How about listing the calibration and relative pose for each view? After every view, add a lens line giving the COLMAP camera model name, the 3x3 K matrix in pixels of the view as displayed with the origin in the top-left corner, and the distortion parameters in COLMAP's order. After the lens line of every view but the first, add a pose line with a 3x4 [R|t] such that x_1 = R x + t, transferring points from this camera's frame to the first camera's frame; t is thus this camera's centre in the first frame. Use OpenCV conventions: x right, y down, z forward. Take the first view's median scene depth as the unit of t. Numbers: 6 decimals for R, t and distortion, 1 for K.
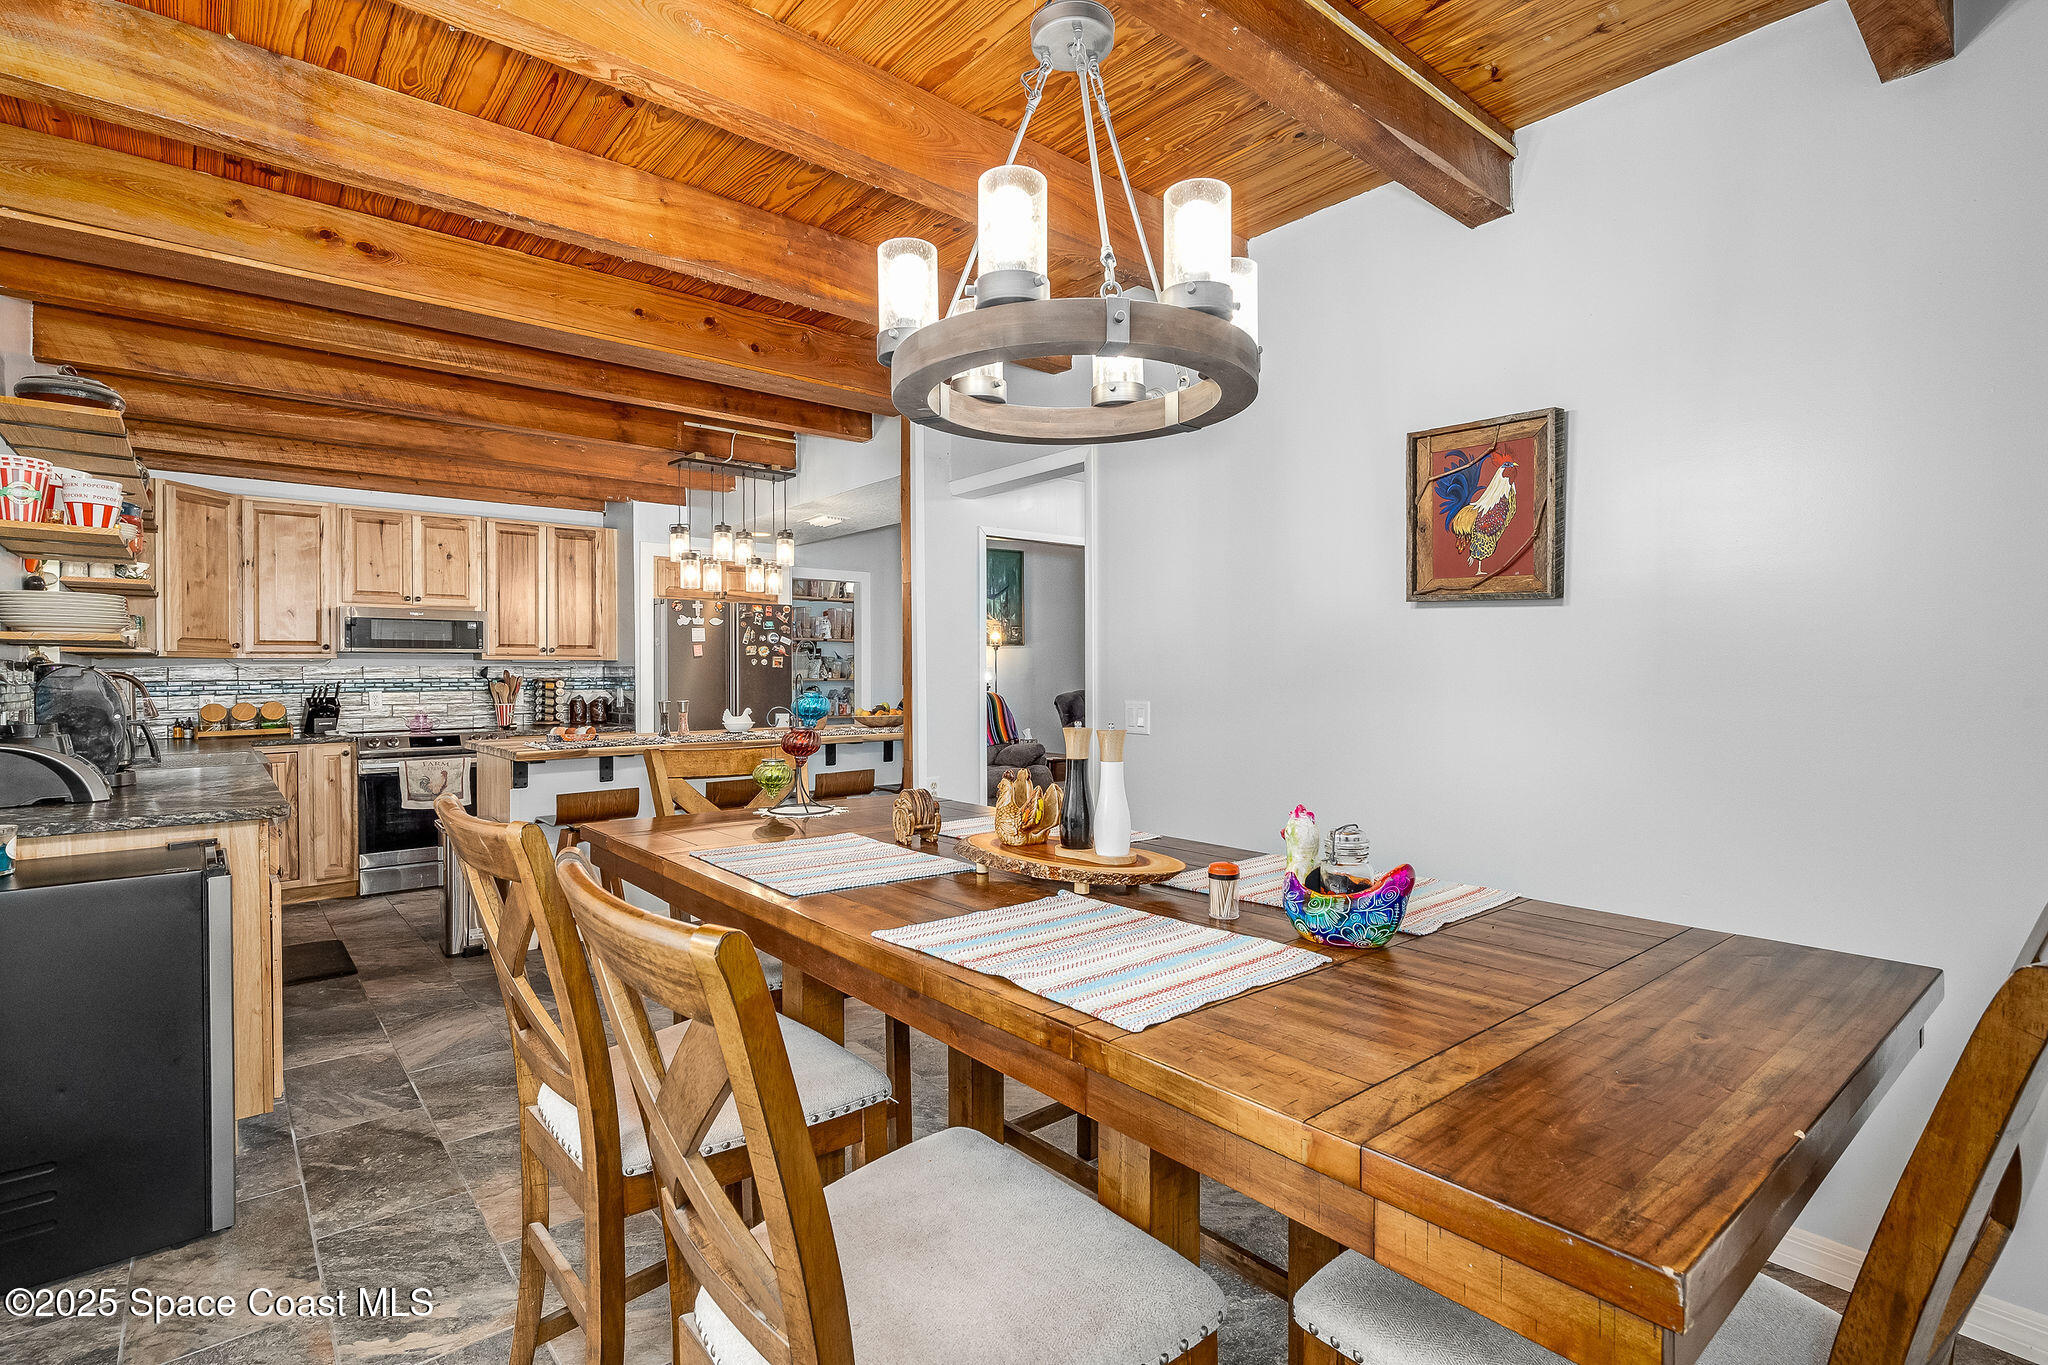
lens RADIAL K [[964.6, 0, 1024.1], [0, 964.6, 672.7], [0, 0, 1]] dist [-0.003710, 0.000309]
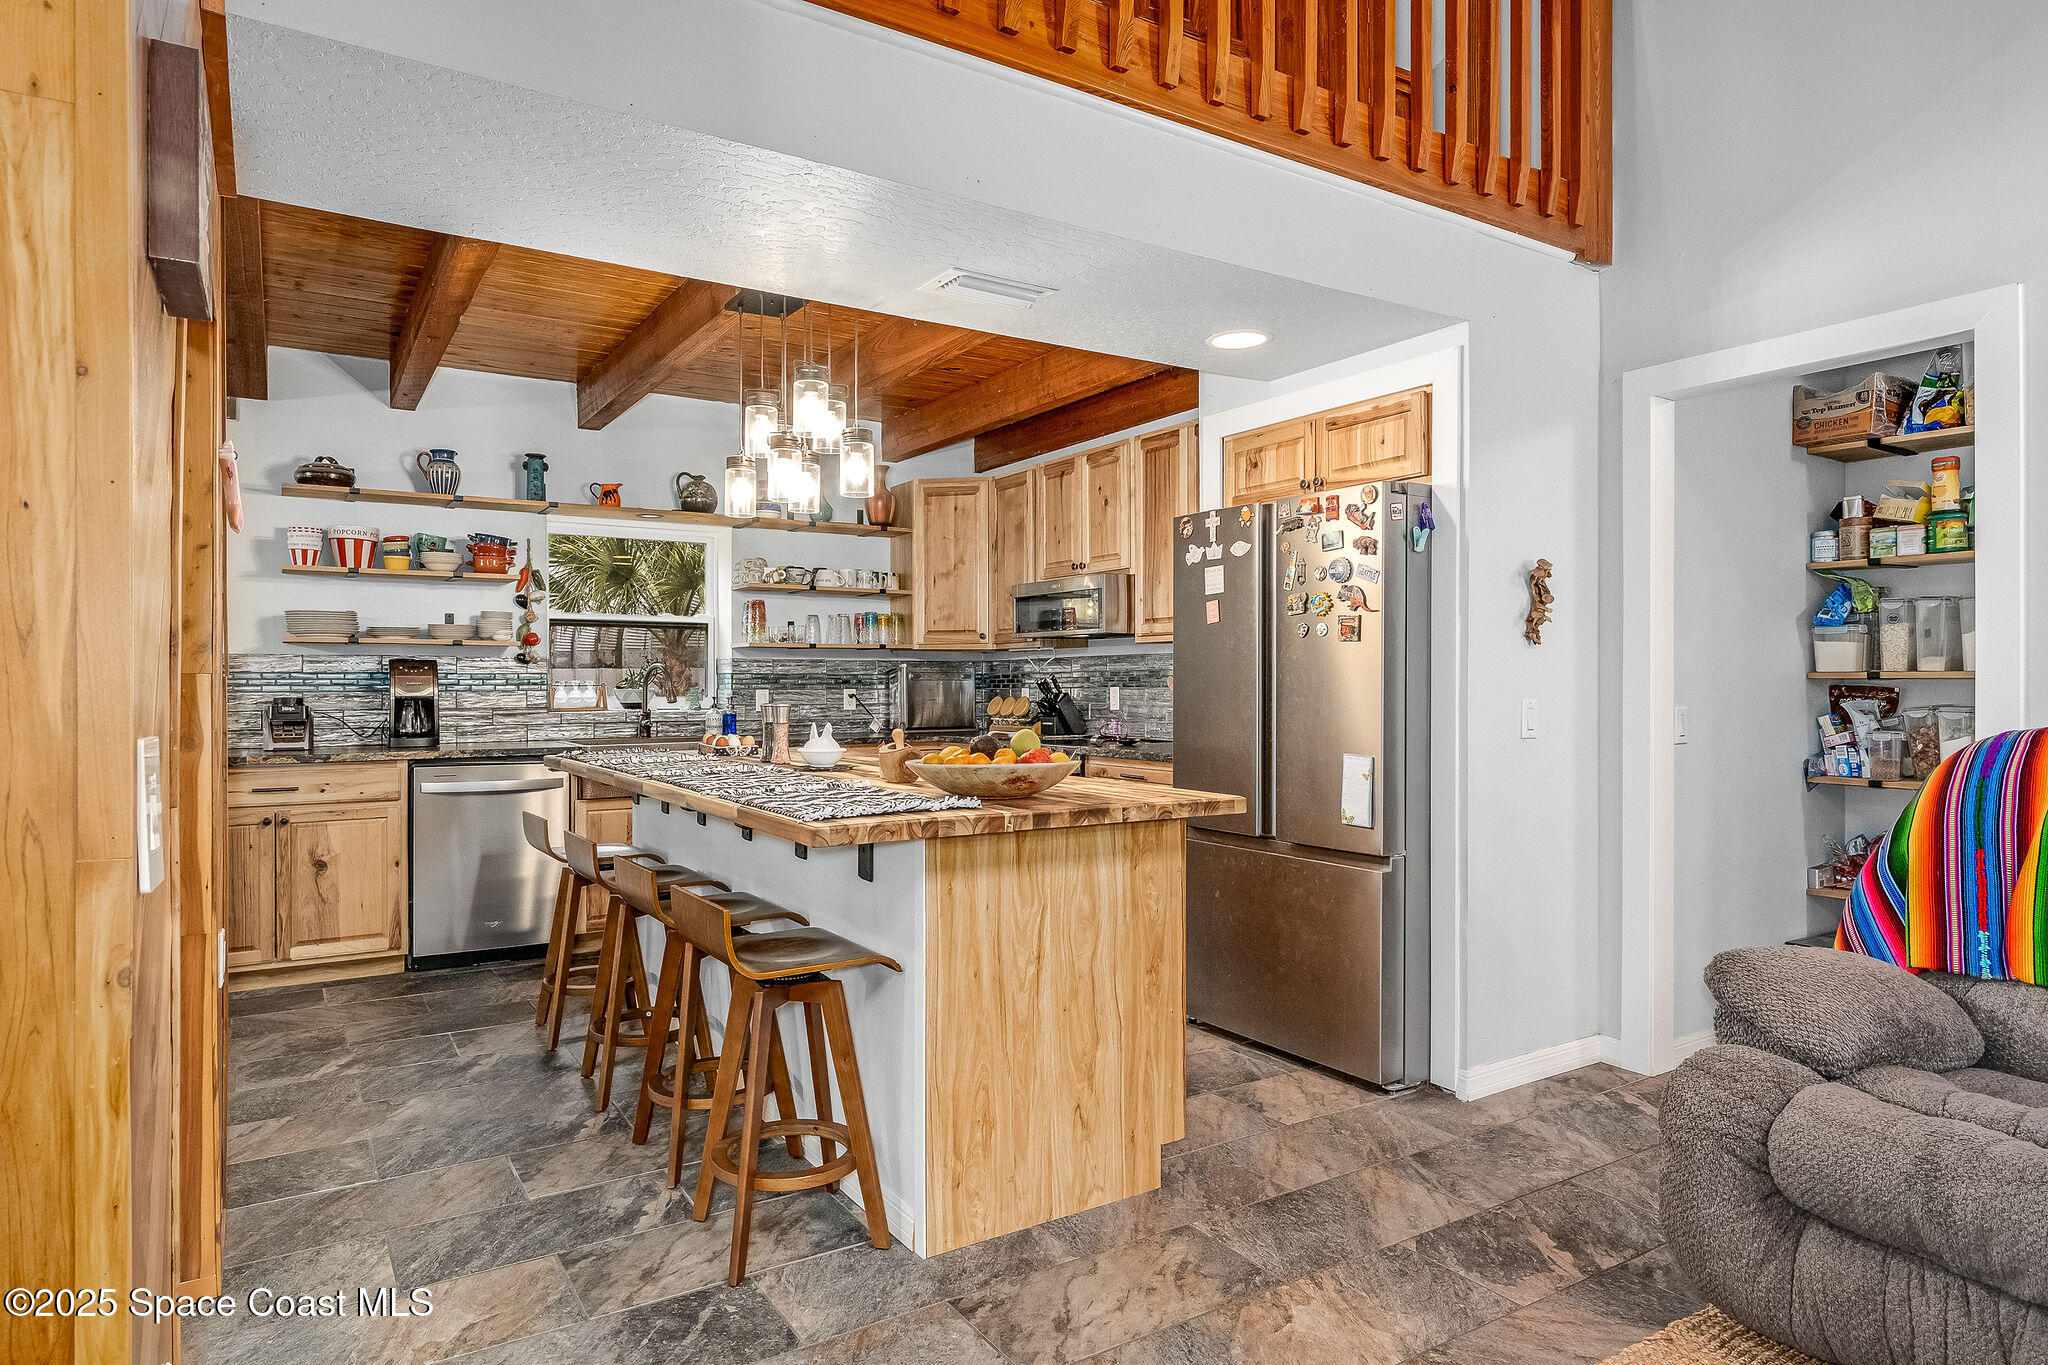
lens RADIAL K [[1195.5, 0, 1016.8], [0, 1195.5, 681.5], [0, 0, 1]] dist [-0.002267, 0.004532]
pose [[-0.147321, 0.005259, -0.989075, 0.339466], [0.003355, 0.999983, 0.004818, 0.010913], [0.989083, -0.002608, -0.147336, 1.192050]]
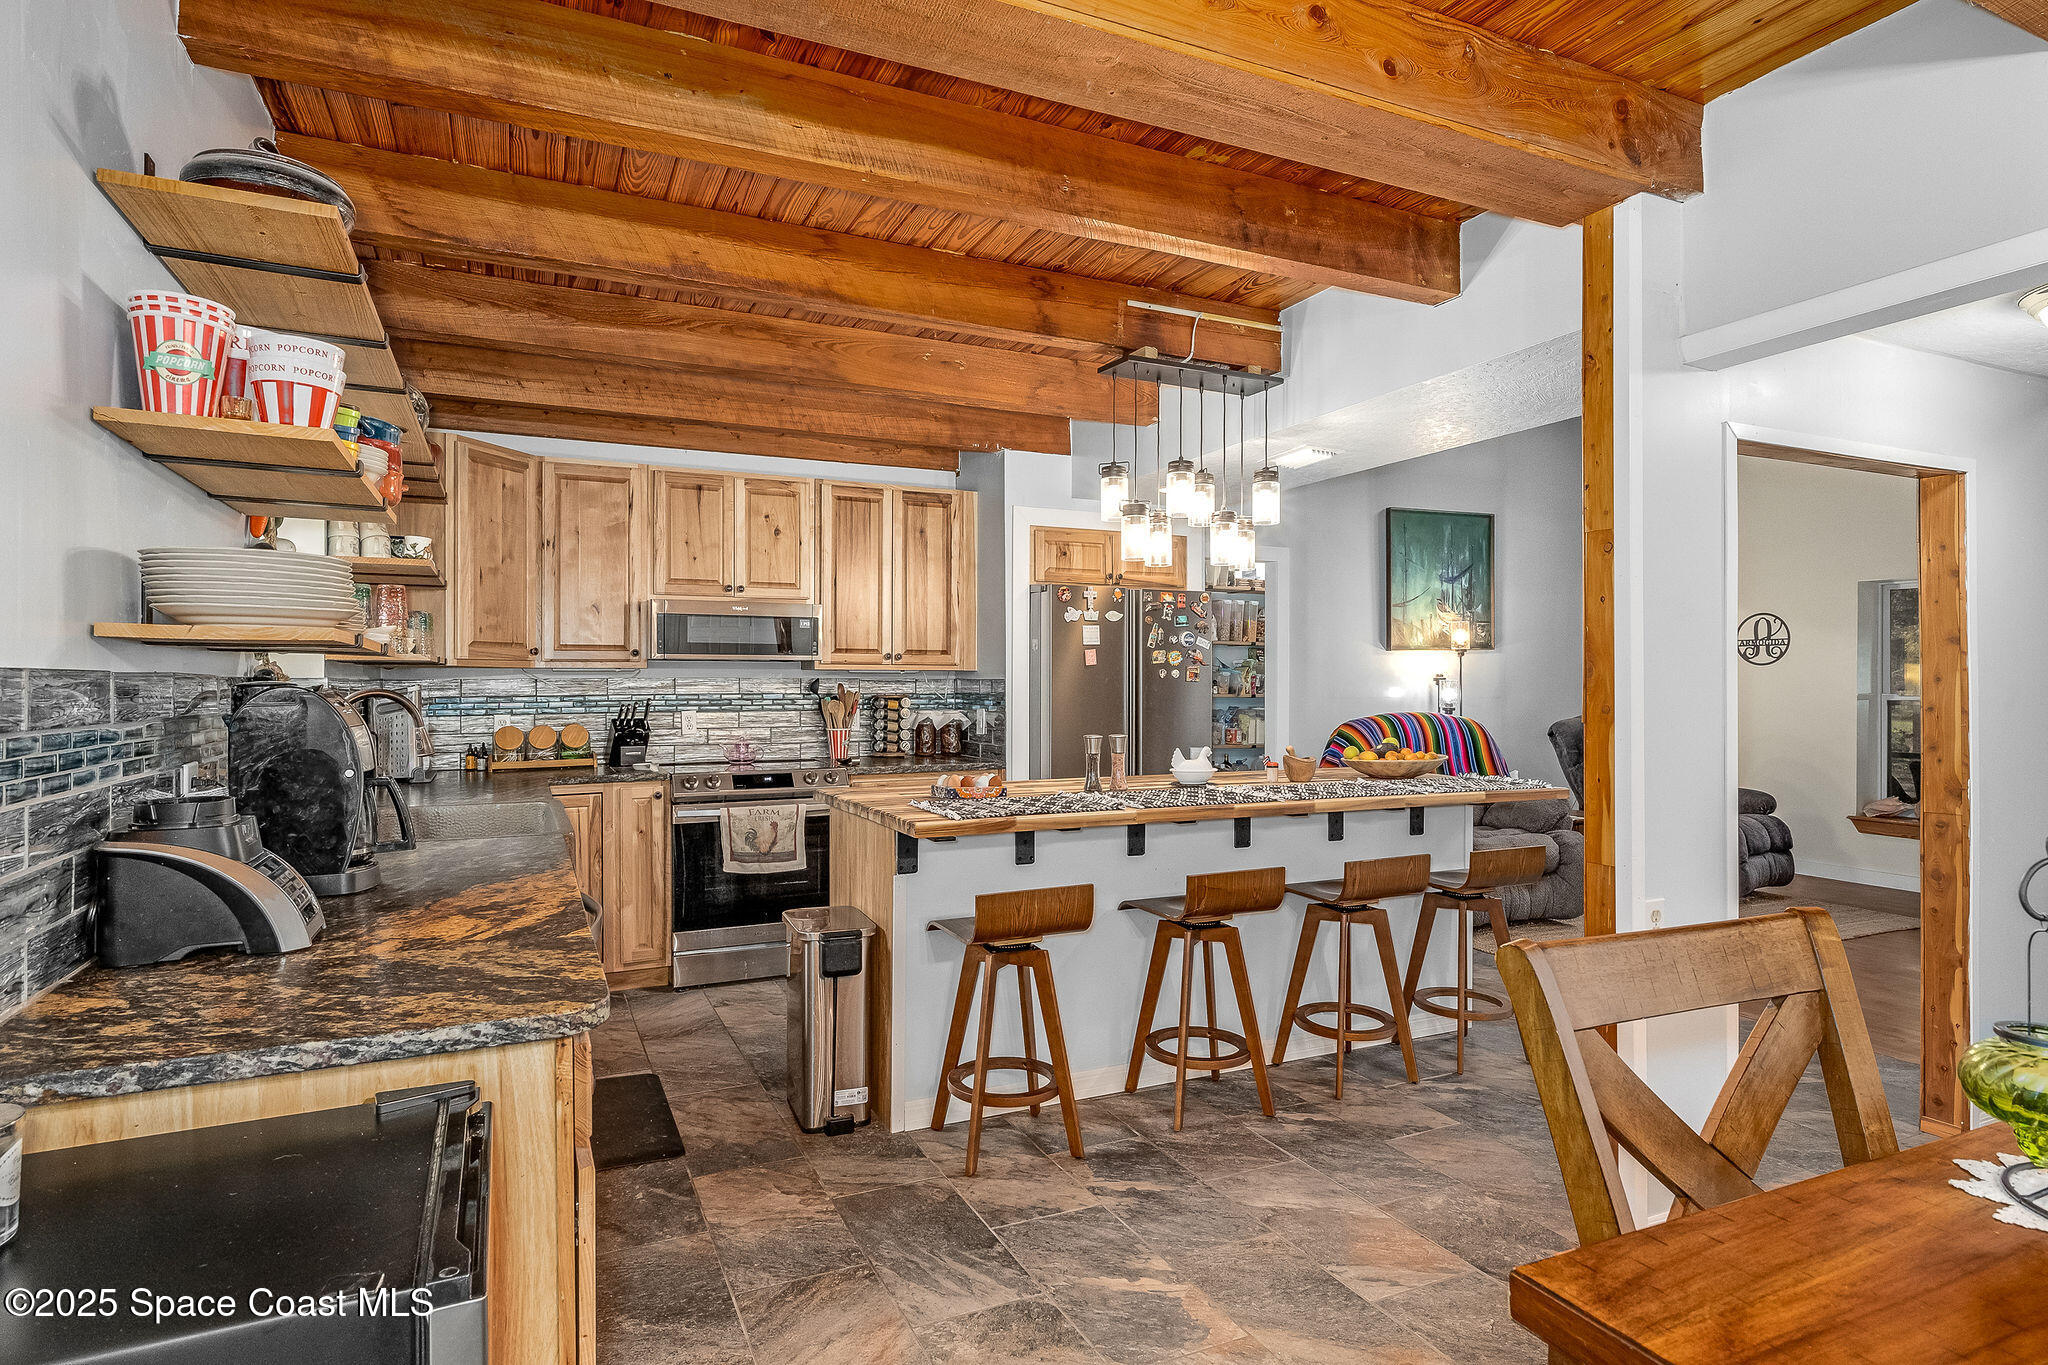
lens RADIAL K [[1082.6, 0, 1018.1], [0, 1082.6, 676.0], [0, 0, 1]] dist [-0.003039, -0.001682]
pose [[0.963473, 0.003888, -0.267777, -0.213269], [-0.005317, 0.999975, -0.004611, -0.006583], [0.267753, 0.005866, 0.963470, 0.268772]]
